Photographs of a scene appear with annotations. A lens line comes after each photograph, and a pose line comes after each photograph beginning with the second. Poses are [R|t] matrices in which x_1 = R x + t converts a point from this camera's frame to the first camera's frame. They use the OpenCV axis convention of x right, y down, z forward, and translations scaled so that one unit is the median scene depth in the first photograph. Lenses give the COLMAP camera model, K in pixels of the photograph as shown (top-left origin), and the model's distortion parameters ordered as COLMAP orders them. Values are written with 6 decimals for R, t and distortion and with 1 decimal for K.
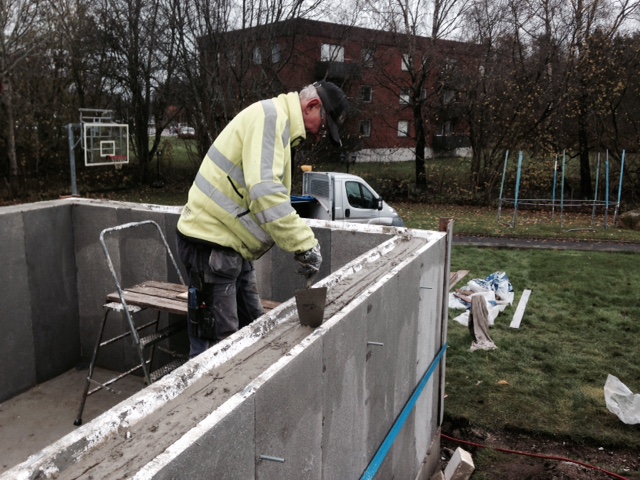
lens RADIAL K [[576.1, 0, 317.3], [0, 576.1, 240.5], [0, 0, 1]] dist [0.150105, -0.209545]
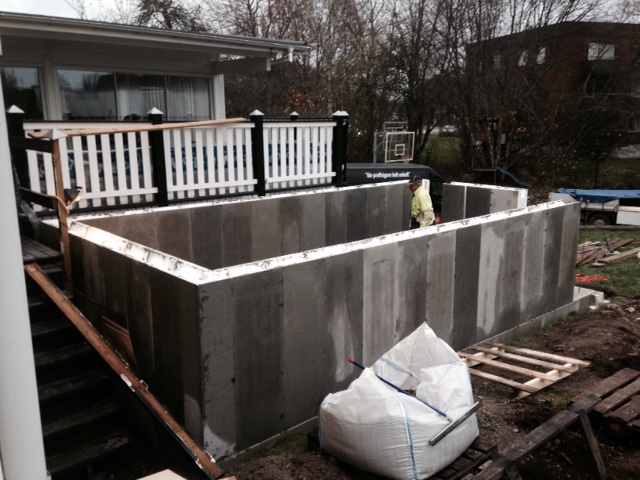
lens RADIAL K [[576.1, 0, 317.3], [0, 576.1, 240.5], [0, 0, 1]] dist [0.150105, -0.209545]
pose [[0.911067, 0.067810, -0.406643, 0.039985], [-0.064531, 0.997678, 0.021789, 0.040768], [0.407176, 0.006389, 0.913327, -0.332142]]
